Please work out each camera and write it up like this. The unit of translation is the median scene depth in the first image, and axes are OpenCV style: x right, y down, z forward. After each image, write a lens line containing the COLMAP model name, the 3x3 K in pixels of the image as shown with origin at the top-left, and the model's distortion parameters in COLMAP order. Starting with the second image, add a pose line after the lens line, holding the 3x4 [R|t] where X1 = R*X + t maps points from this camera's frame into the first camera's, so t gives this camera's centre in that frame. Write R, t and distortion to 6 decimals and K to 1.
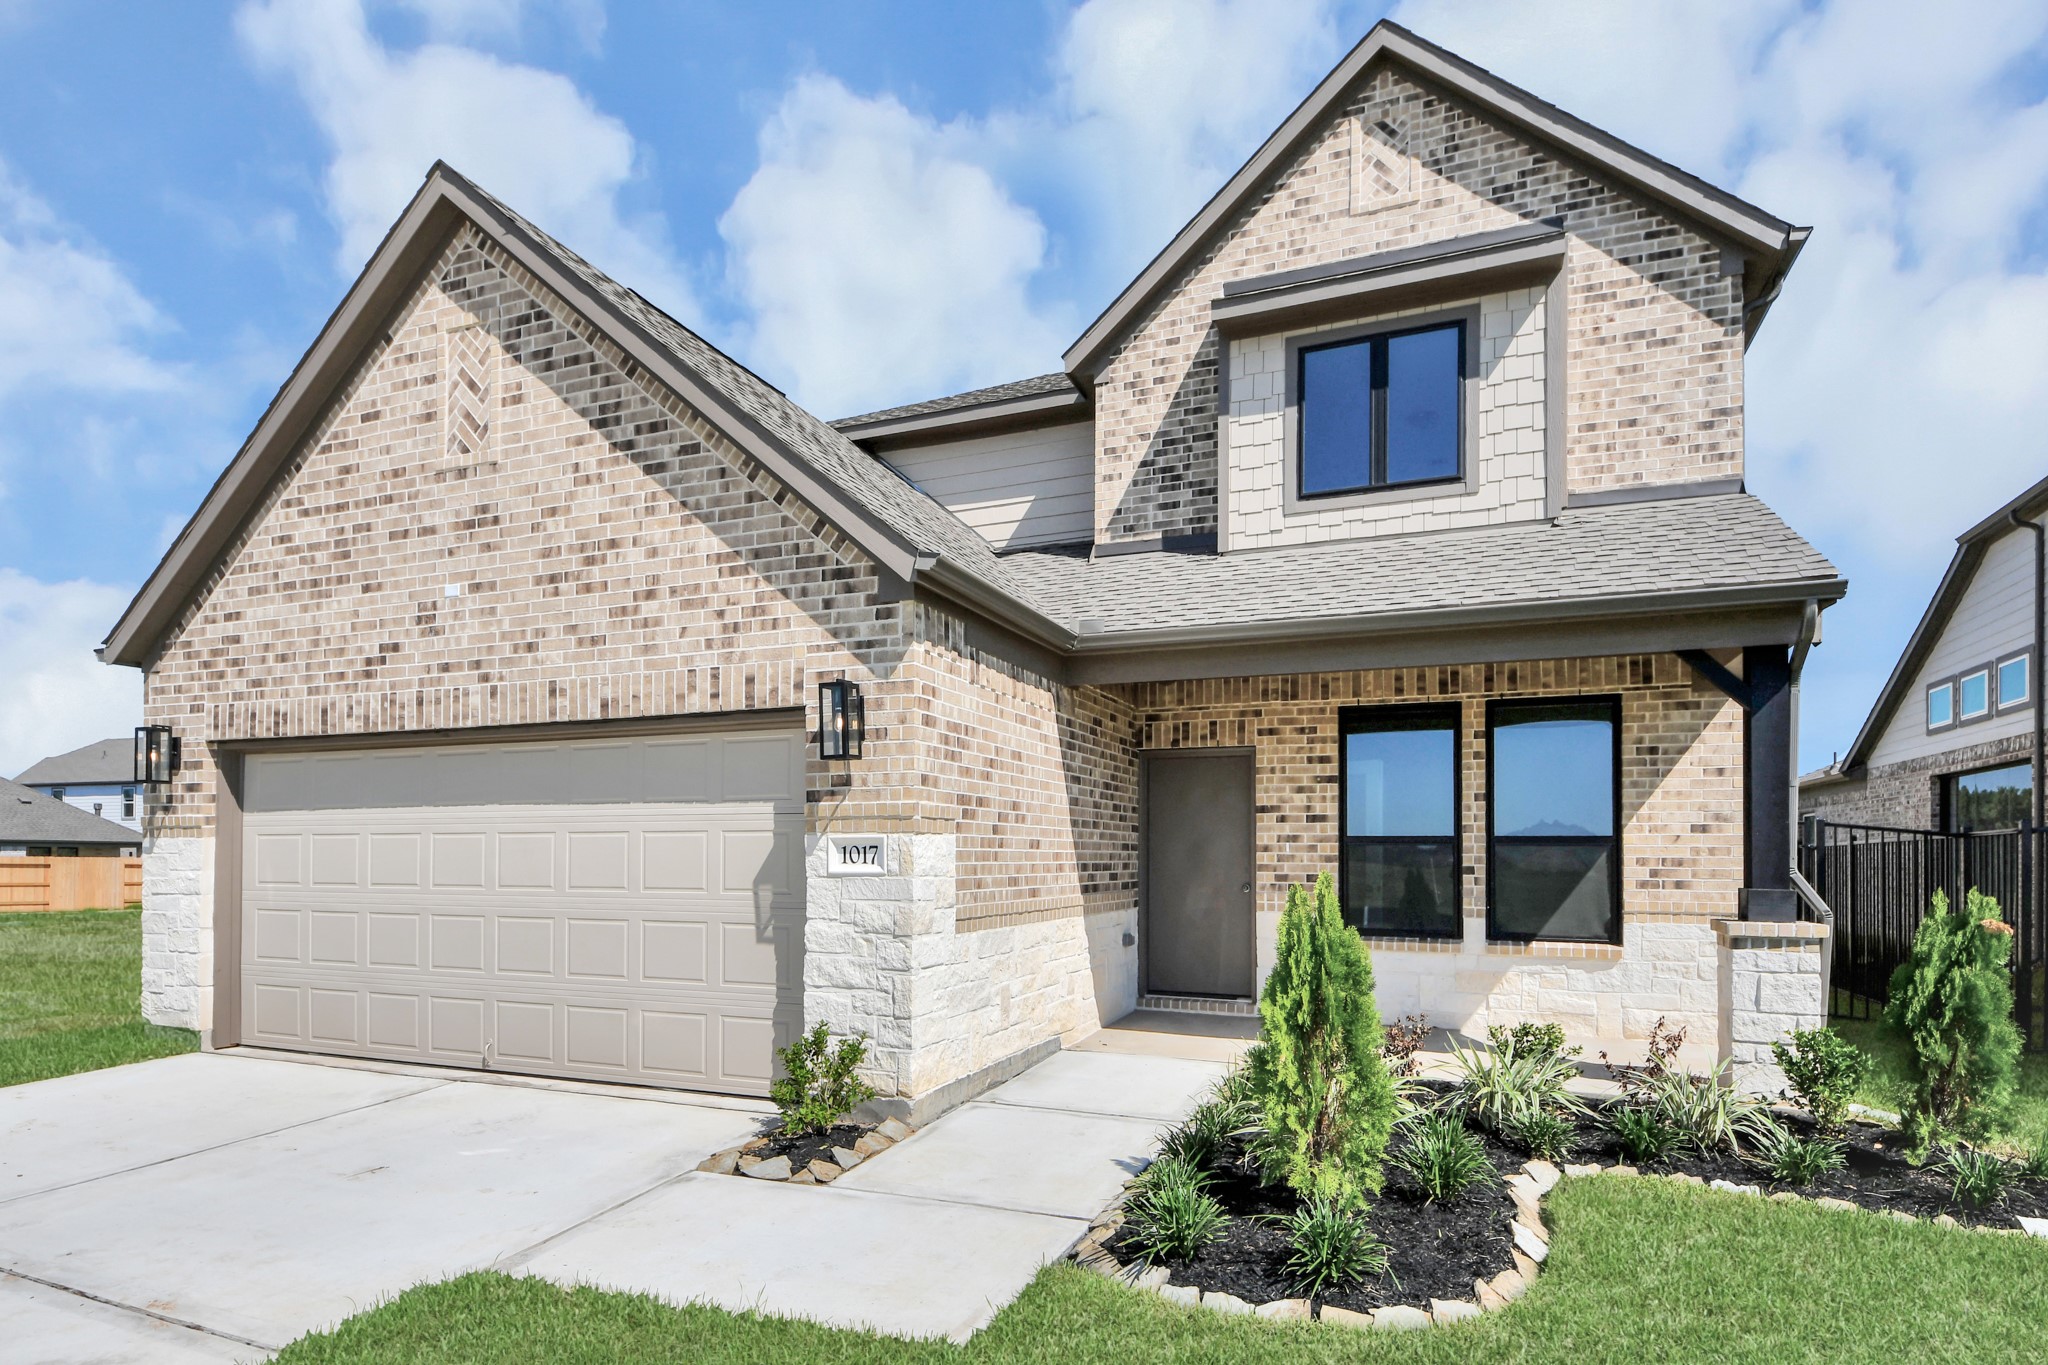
lens RADIAL K [[1087.3, 0, 1024.4], [0, 1087.3, 683.6], [0, 0, 1]] dist [0.004504, -0.005679]
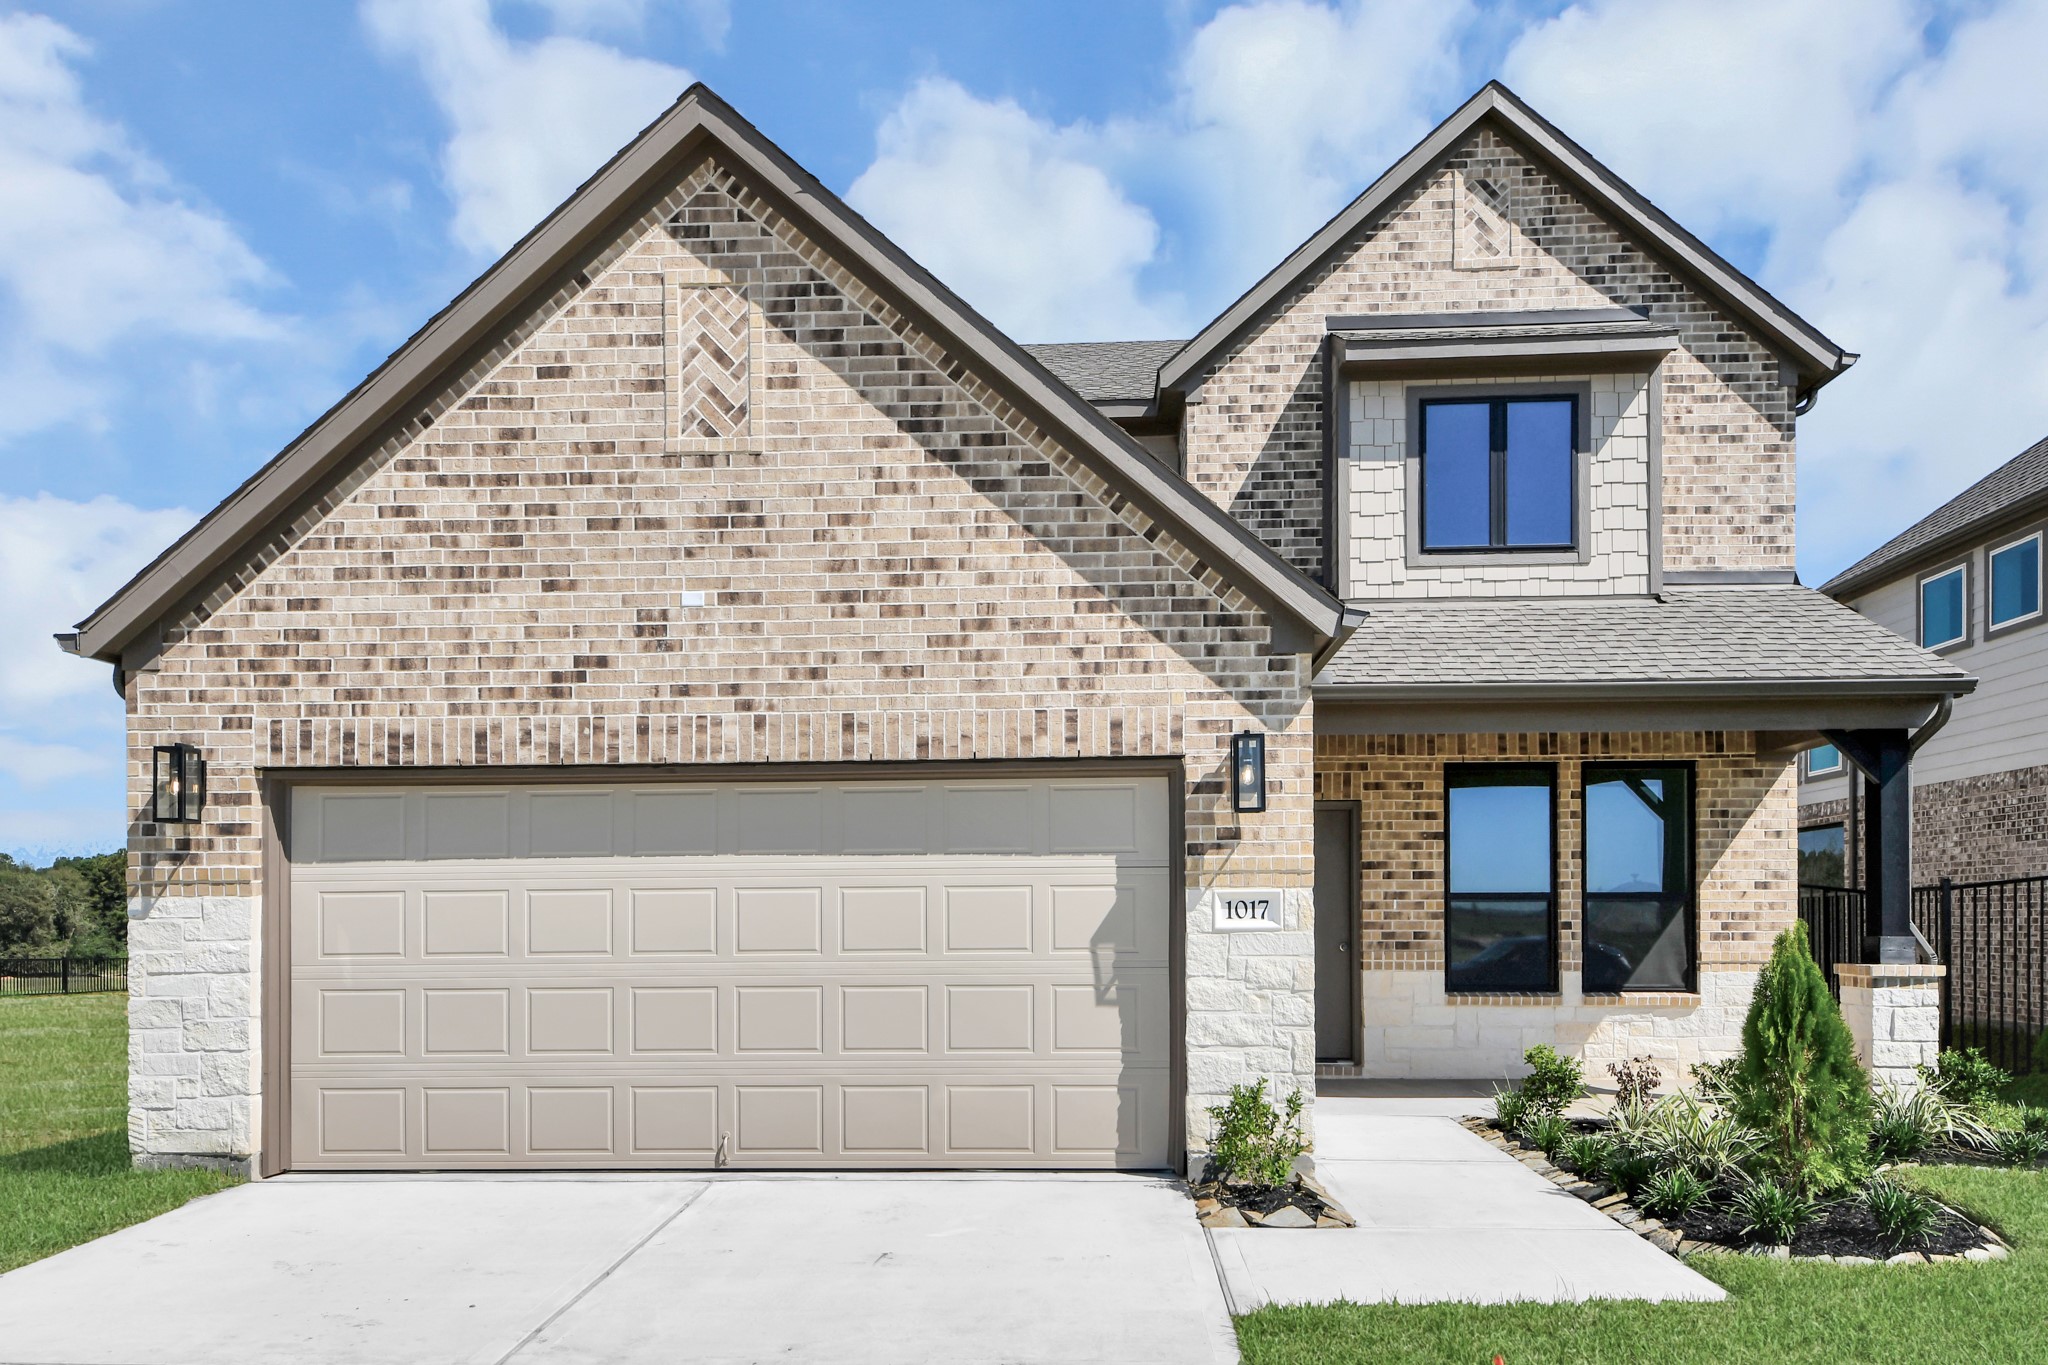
lens RADIAL K [[1398.6, 0, 1023.8], [0, 1398.6, 692.7], [0, 0, 1]] dist [0.009877, 0.007320]
pose [[0.940444, 0.046756, 0.336718, -0.579863], [-0.044196, 0.998906, -0.015268, -0.007338], [-0.337064, -0.000523, 0.941482, -0.089572]]
